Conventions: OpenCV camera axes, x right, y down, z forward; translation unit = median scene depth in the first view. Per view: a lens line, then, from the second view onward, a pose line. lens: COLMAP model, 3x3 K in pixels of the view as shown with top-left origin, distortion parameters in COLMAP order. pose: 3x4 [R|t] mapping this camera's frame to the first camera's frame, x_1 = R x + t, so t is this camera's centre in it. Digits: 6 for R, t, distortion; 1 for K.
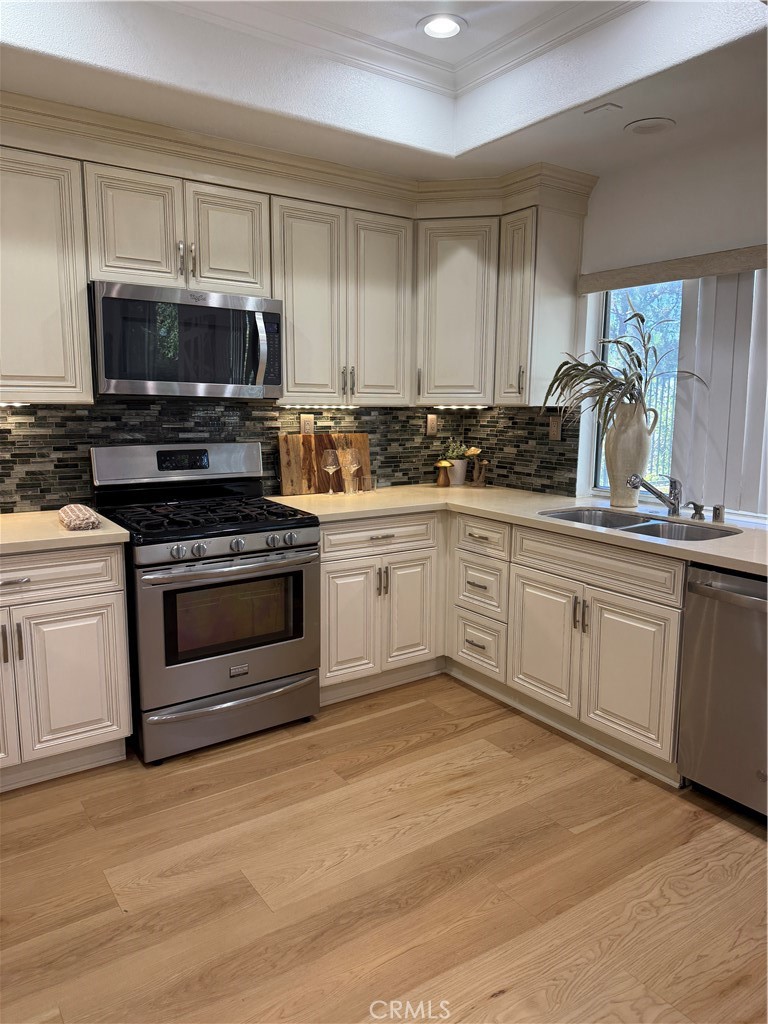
lens RADIAL K [[724.8, 0, 384.8], [0, 724.8, 511.9], [0, 0, 1]] dist [0.074443, -0.017198]
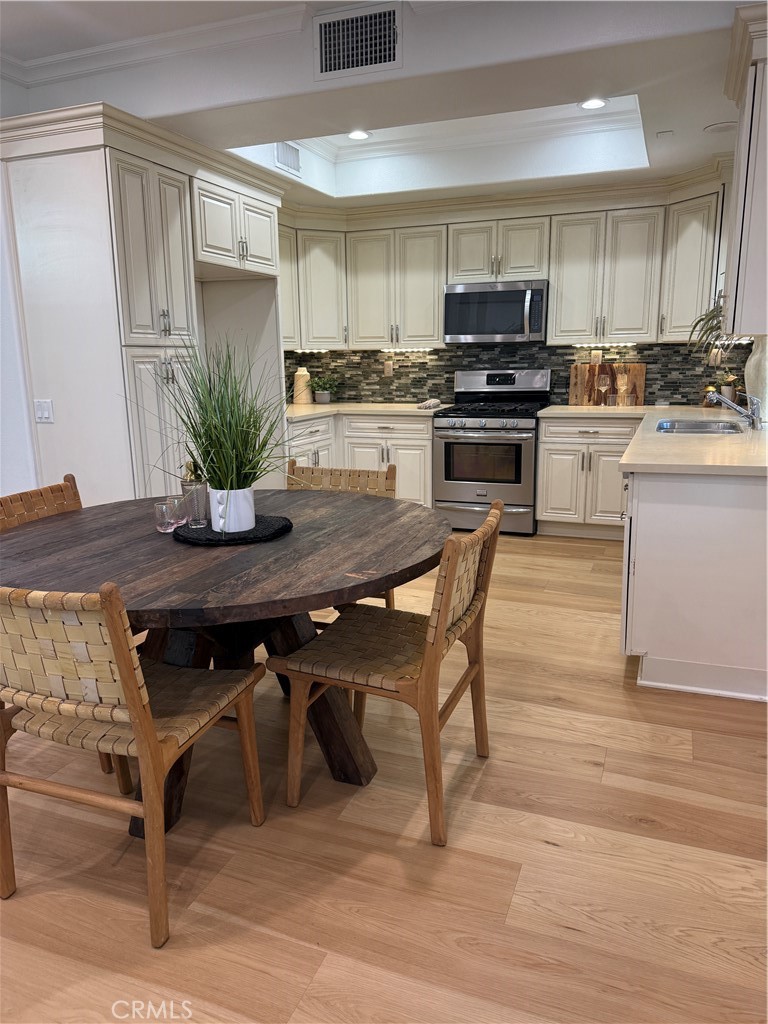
lens RADIAL K [[724.8, 0, 382.3], [0, 724.8, 508.6], [0, 0, 1]] dist [0.074443, -0.017198]
pose [[0.553442, 0.157541, -0.817853, 1.016142], [-0.105451, 0.987300, 0.118823, 0.056110], [0.826186, 0.020481, 0.563026, -0.206335]]
